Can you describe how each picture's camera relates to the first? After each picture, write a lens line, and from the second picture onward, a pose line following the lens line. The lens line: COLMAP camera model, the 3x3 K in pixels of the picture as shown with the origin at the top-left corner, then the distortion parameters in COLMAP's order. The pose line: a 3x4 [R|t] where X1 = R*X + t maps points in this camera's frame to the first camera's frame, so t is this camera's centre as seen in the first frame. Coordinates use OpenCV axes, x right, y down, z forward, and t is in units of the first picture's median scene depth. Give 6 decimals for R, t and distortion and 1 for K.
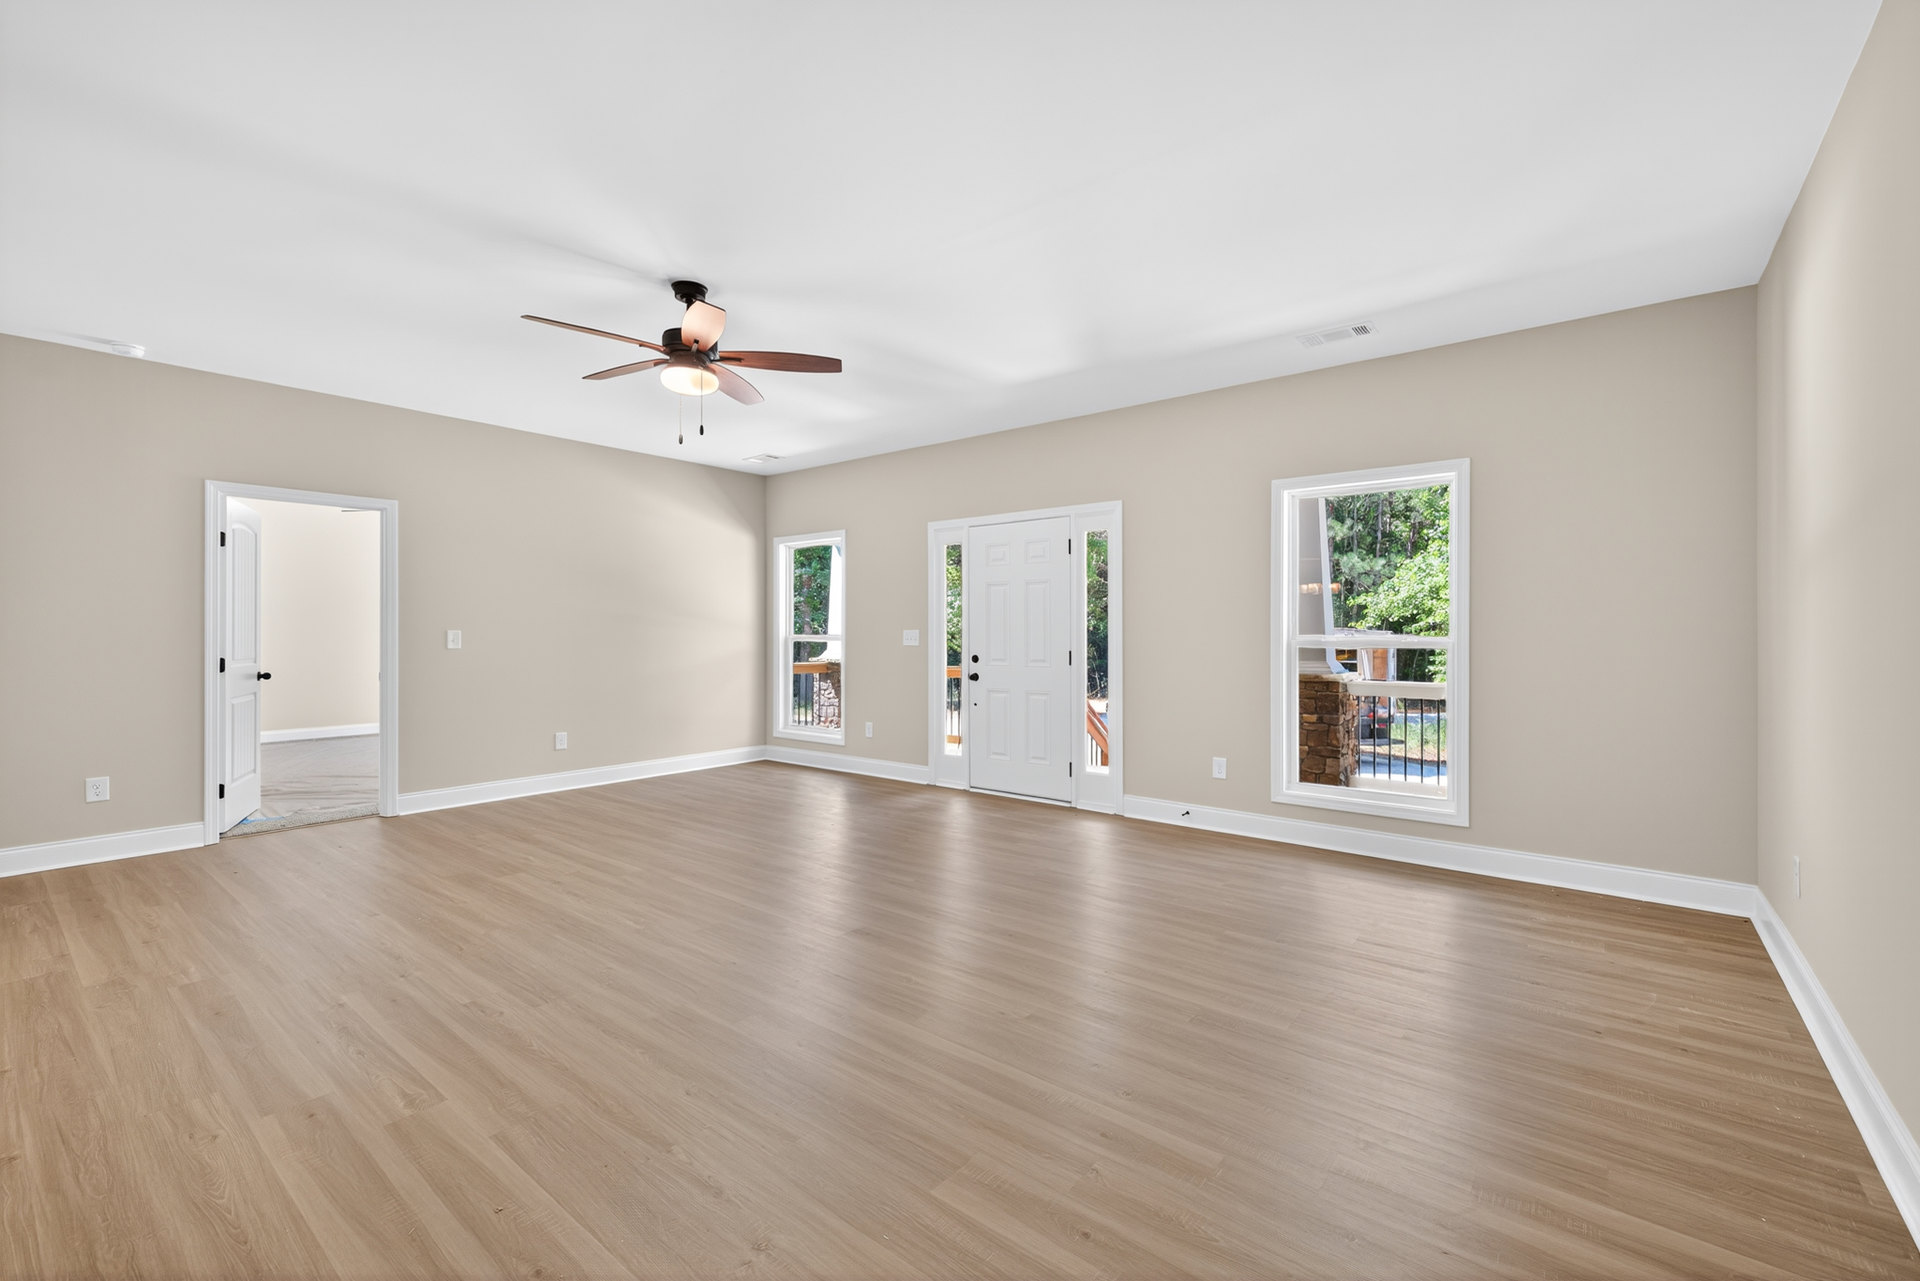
lens RADIAL K [[807.1, 0, 963.0], [0, 807.1, 623.8], [0, 0, 1]] dist [0.007635, -0.000081]
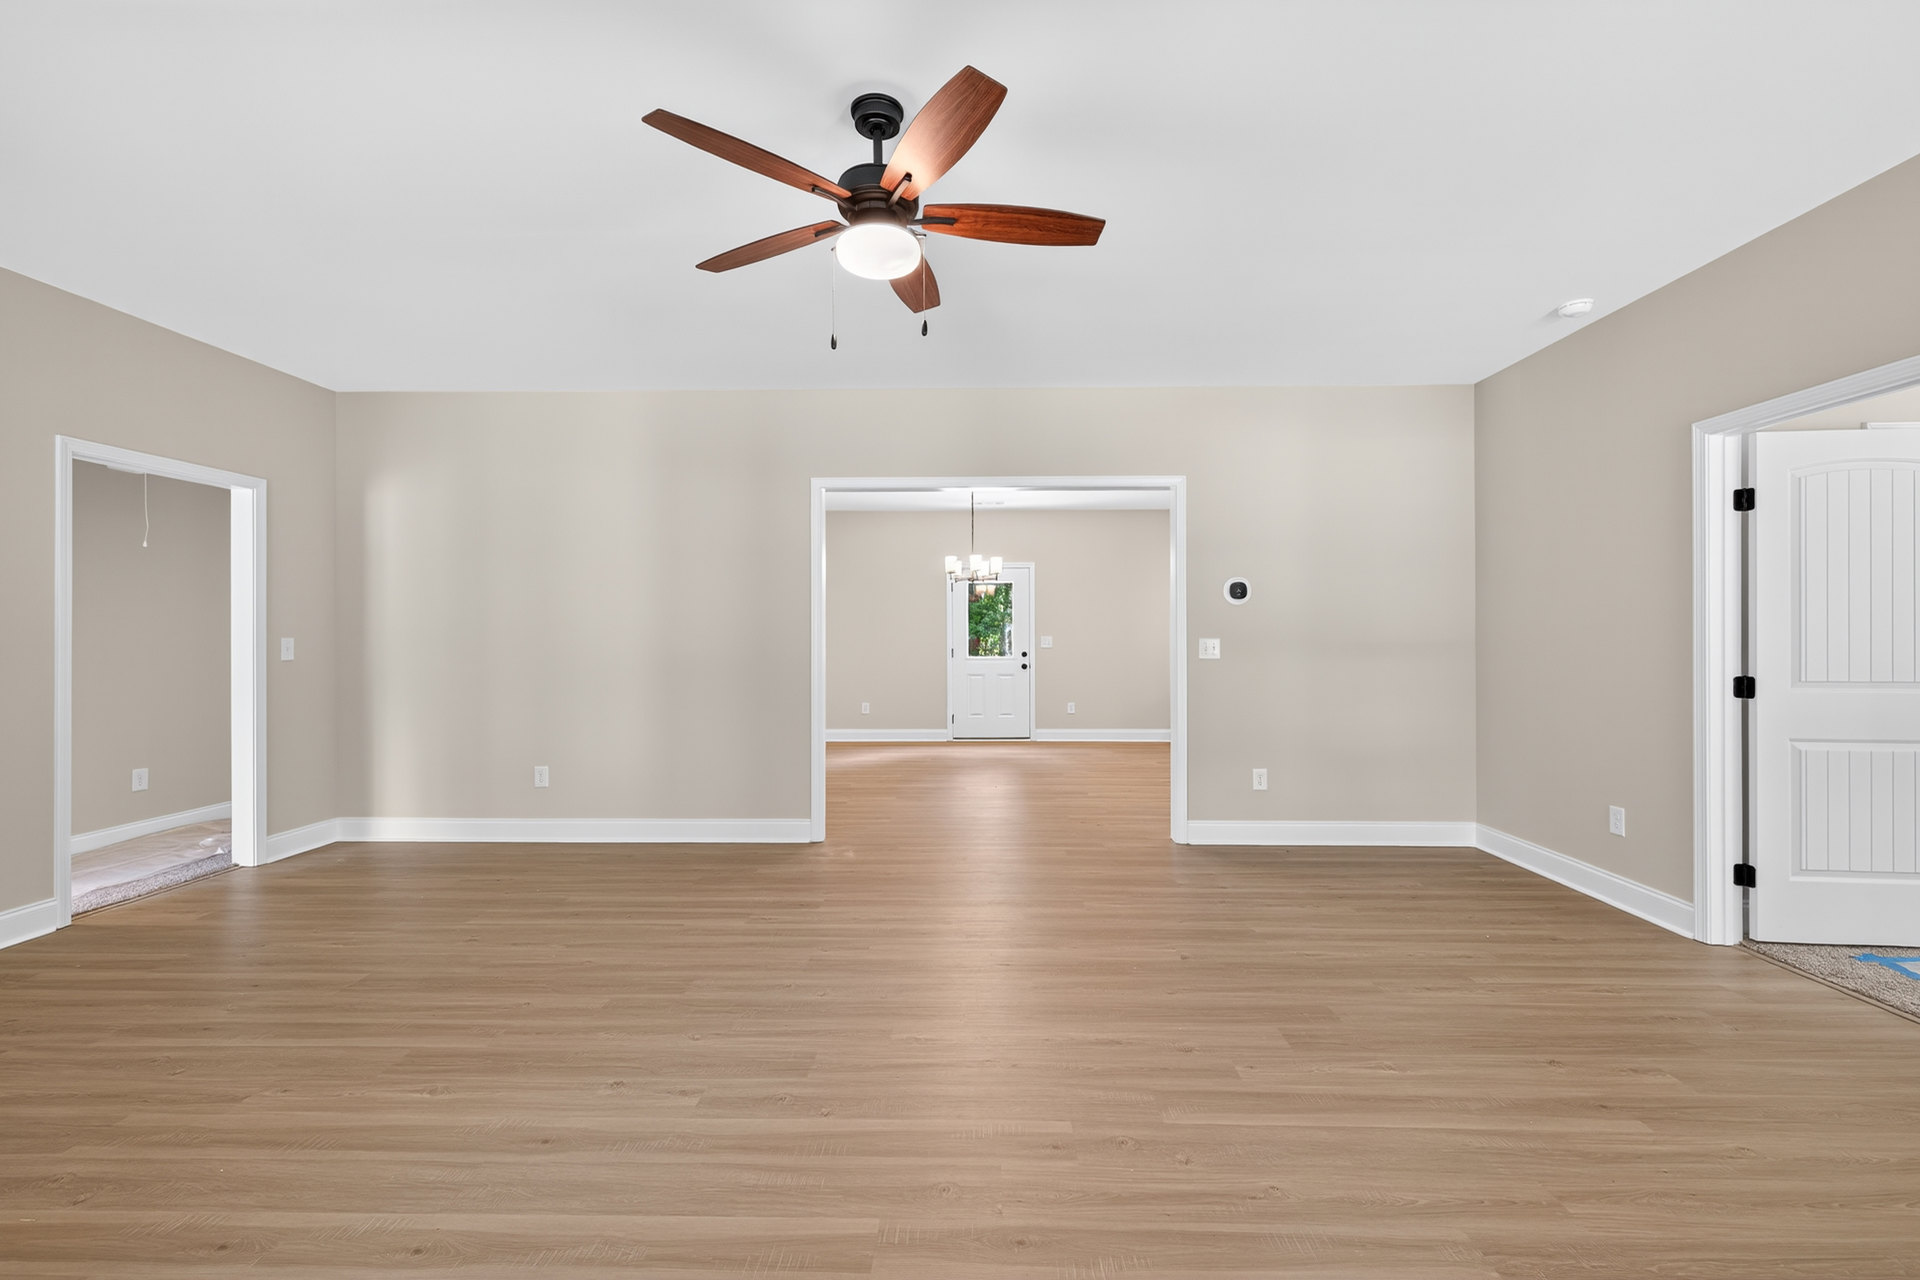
lens RADIAL K [[799.1, 0, 963.8], [0, 799.1, 633.0], [0, 0, 1]] dist [0.002175, 0.000267]
pose [[-0.794279, -0.000532, -0.607553, -0.002227], [0.007408, 0.999917, -0.010560, 0.013804], [0.607508, -0.012889, -0.794209, 1.907641]]
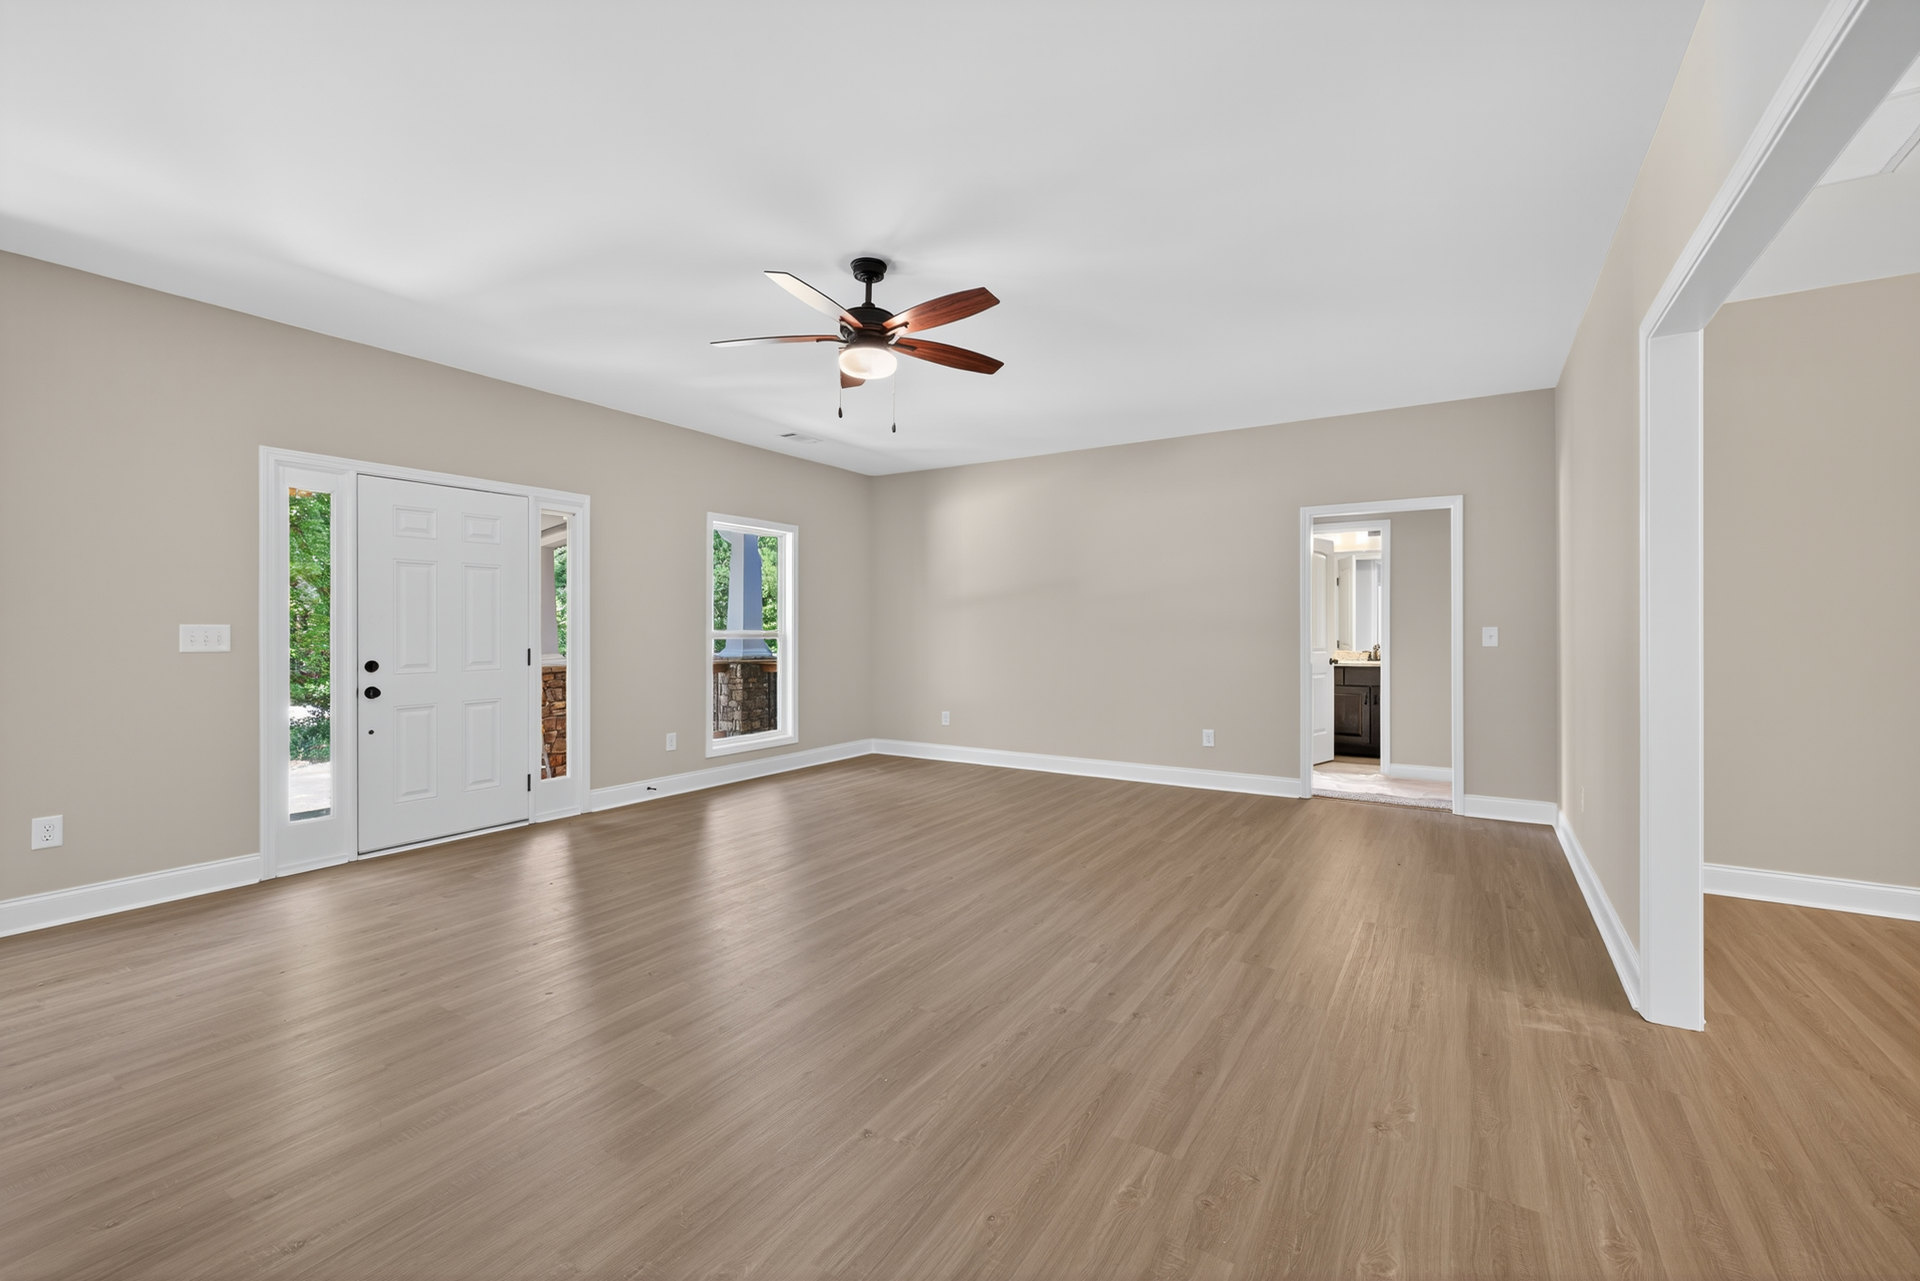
lens RADIAL K [[807.1, 0, 963.0], [0, 807.1, 623.8], [0, 0, 1]] dist [0.007635, -0.000081]
pose [[-0.120431, 0.005412, 0.992707, -1.584159], [-0.010220, 0.999925, -0.006691, 0.013049], [-0.992669, -0.010952, -0.120366, 1.235591]]
